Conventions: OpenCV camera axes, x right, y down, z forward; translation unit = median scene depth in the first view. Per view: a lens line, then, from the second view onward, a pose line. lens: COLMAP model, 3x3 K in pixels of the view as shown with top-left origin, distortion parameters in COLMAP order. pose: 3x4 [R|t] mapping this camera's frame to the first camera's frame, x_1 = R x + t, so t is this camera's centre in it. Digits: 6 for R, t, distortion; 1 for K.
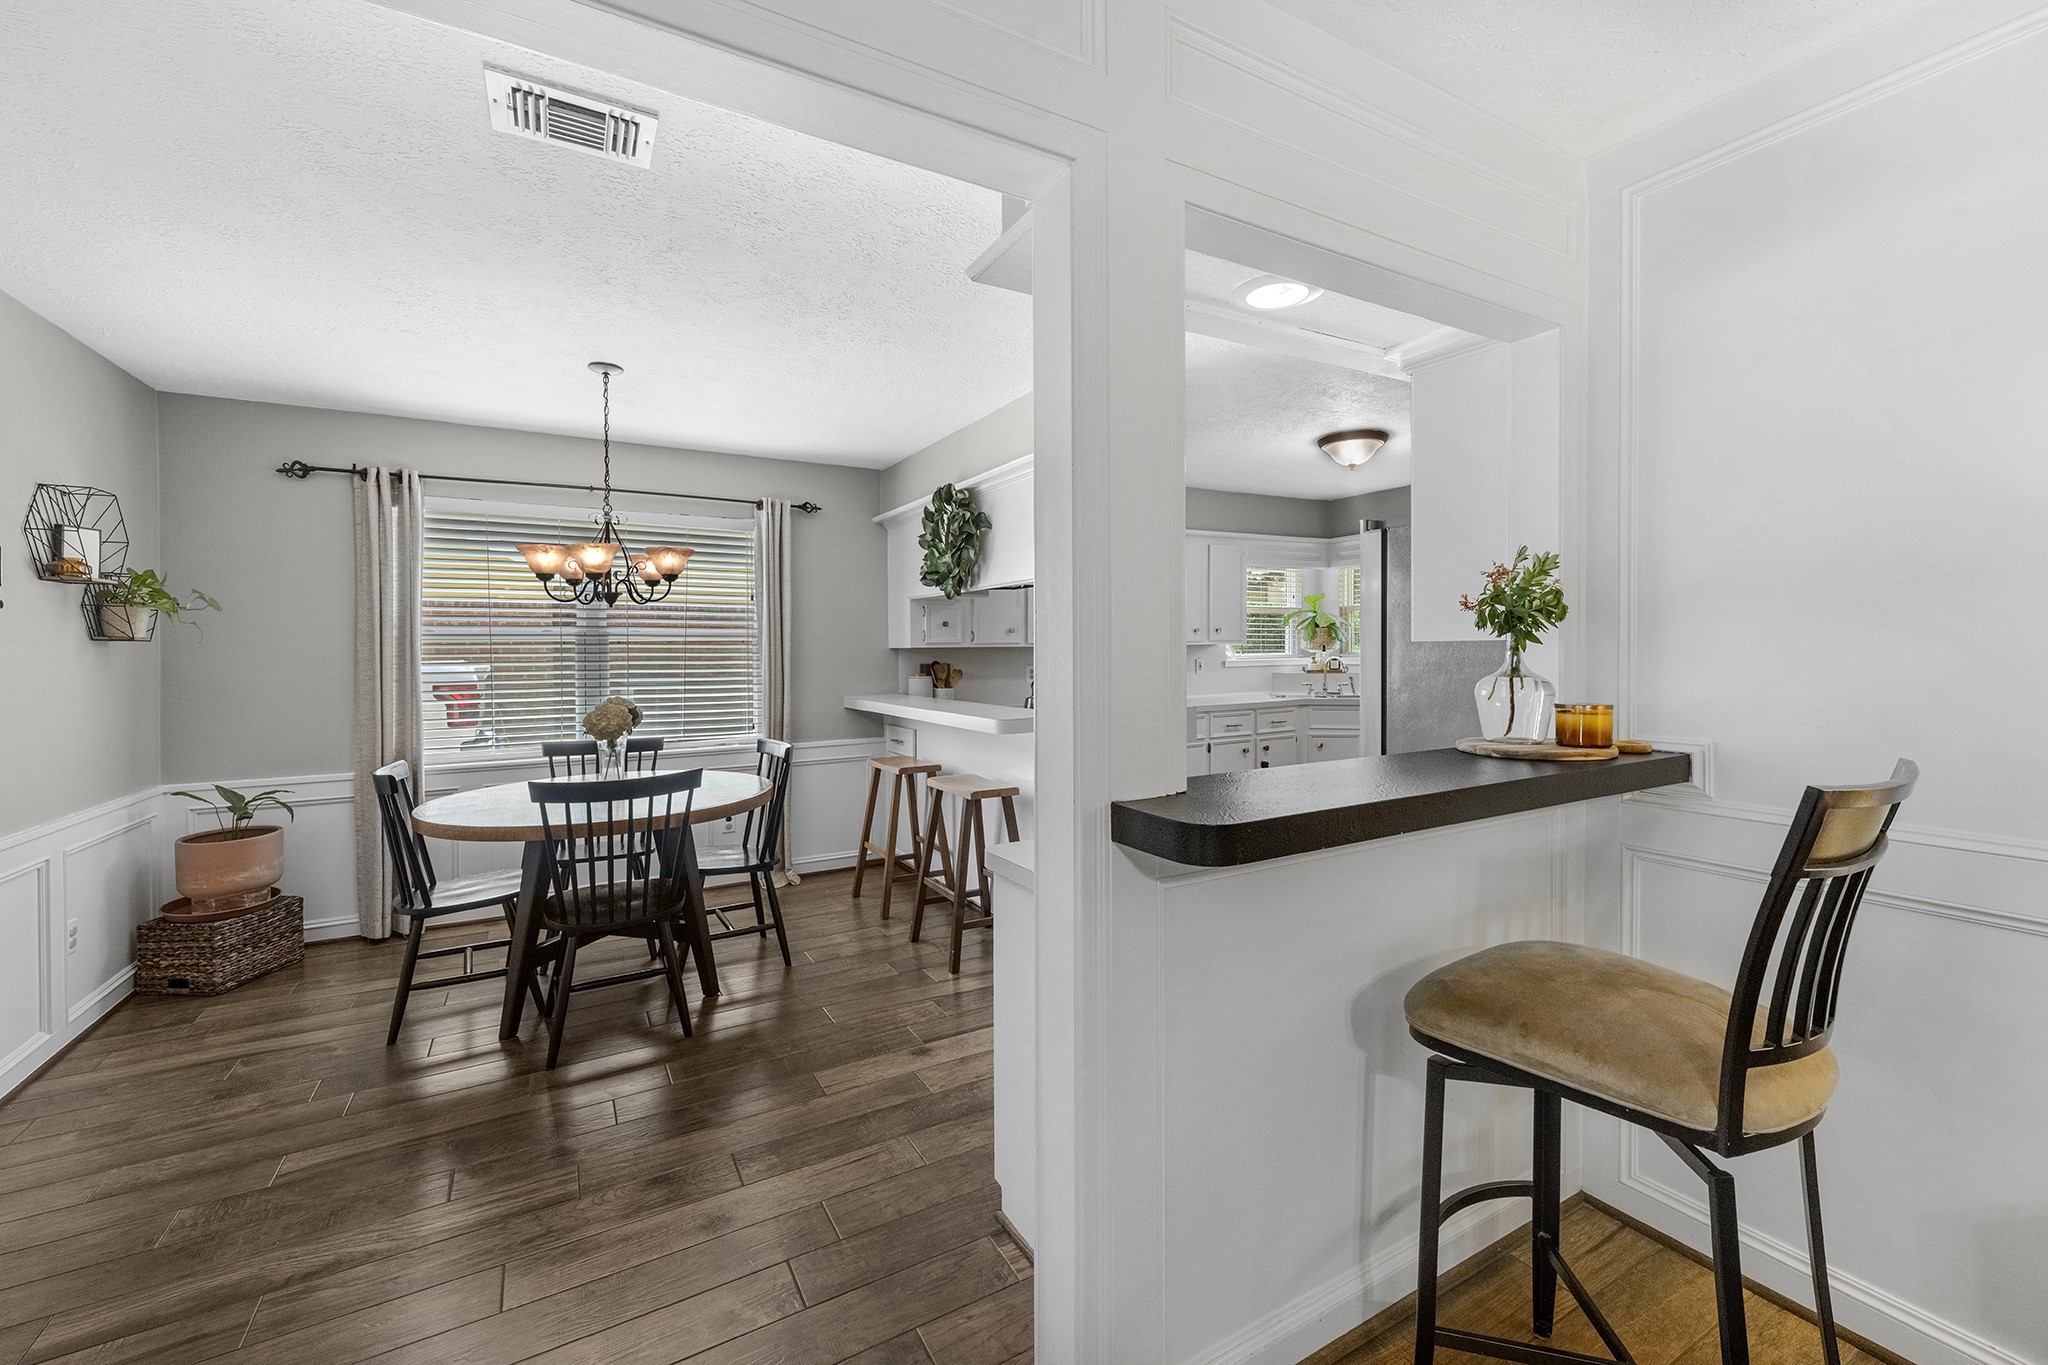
lens RADIAL K [[852.3, 0, 1050.1], [0, 852.3, 635.1], [0, 0, 1]] dist [0.001854, 0.000426]
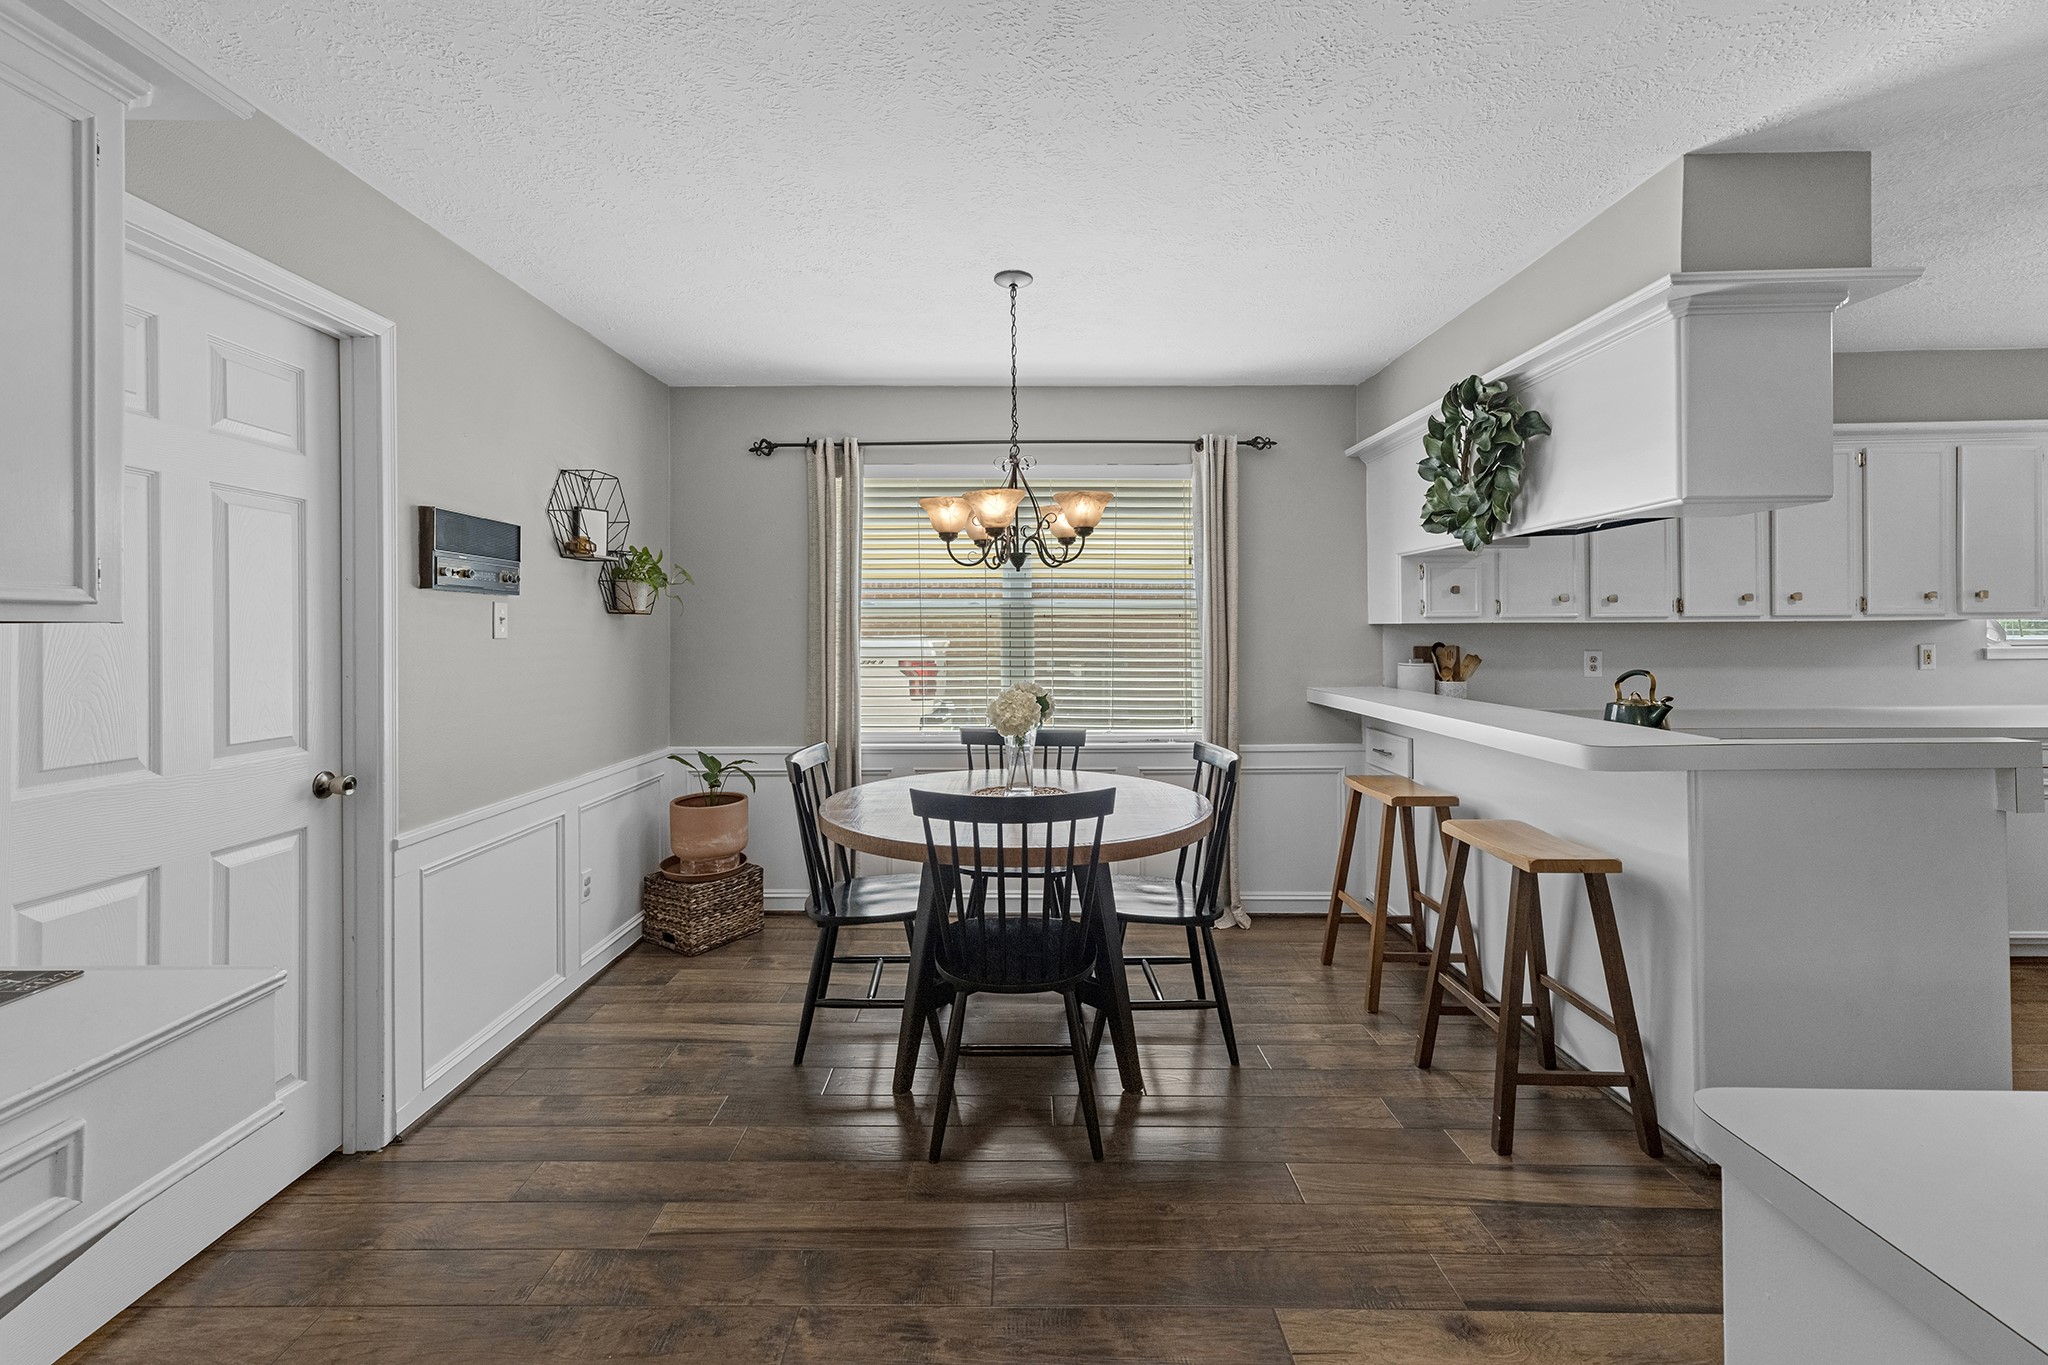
lens RADIAL K [[881.5, 0, 1020.4], [0, 881.5, 617.9], [0, 0, 1]] dist [0.015806, -0.000135]
pose [[0.858168, -0.000491, -0.513369, -0.076520], [0.003401, 0.999983, 0.004729, 0.007433], [0.513358, -0.005804, 0.858155, 0.260906]]
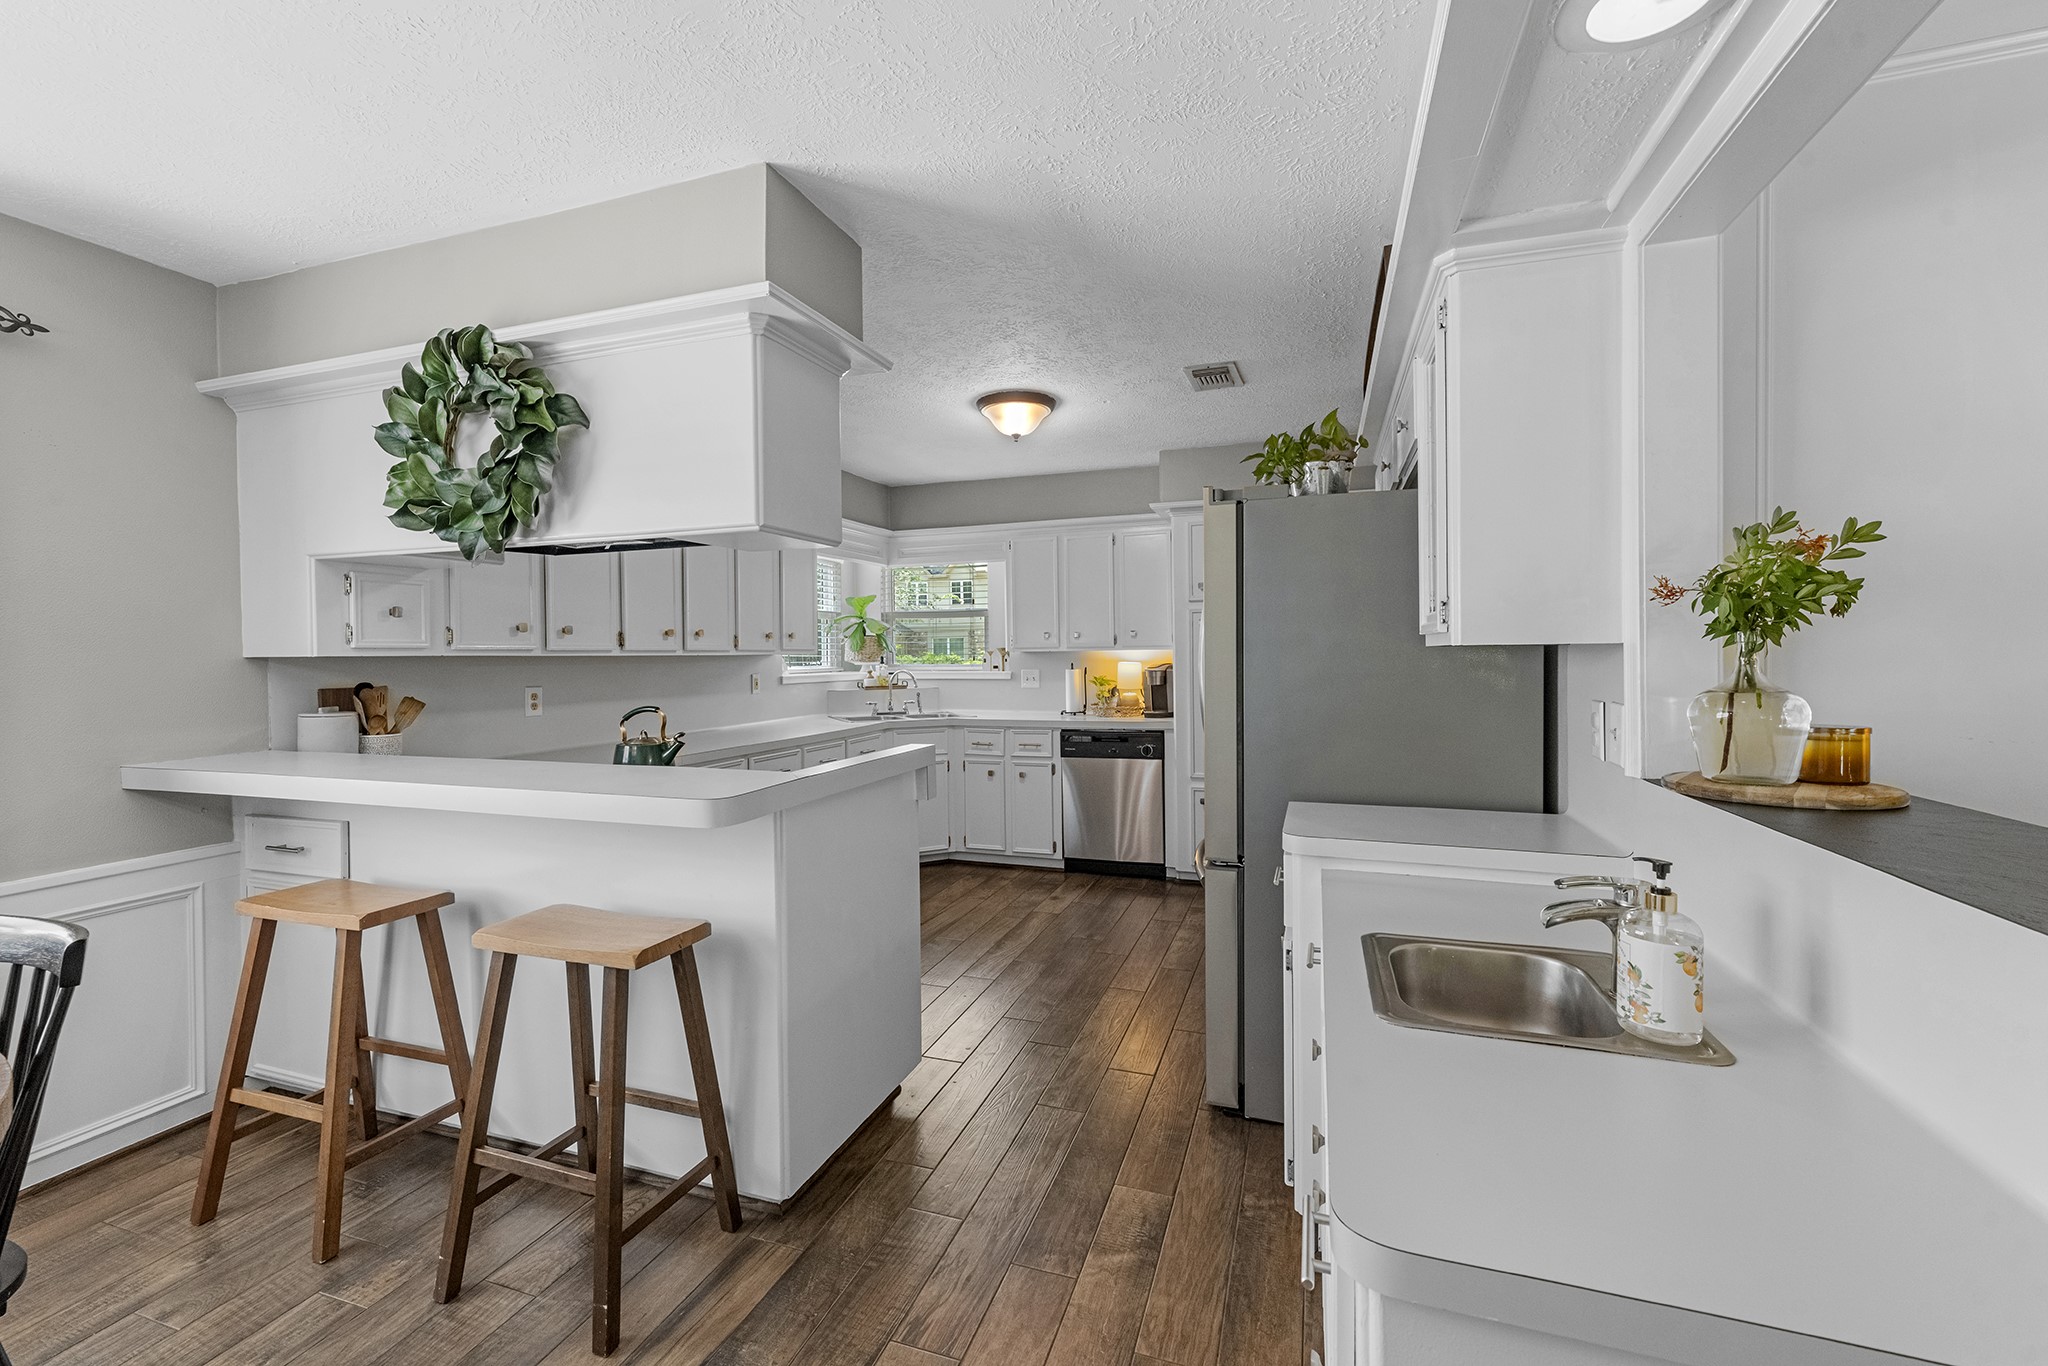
lens RADIAL K [[860.9, 0, 1018.2], [0, 860.9, 661.1], [0, 0, 1]] dist [0.001604, 0.000370]
pose [[0.767729, 0.000465, 0.640774, -0.229848], [-0.008645, 0.999916, 0.009632, 0.012255], [-0.640716, -0.012934, 0.767669, 0.473420]]
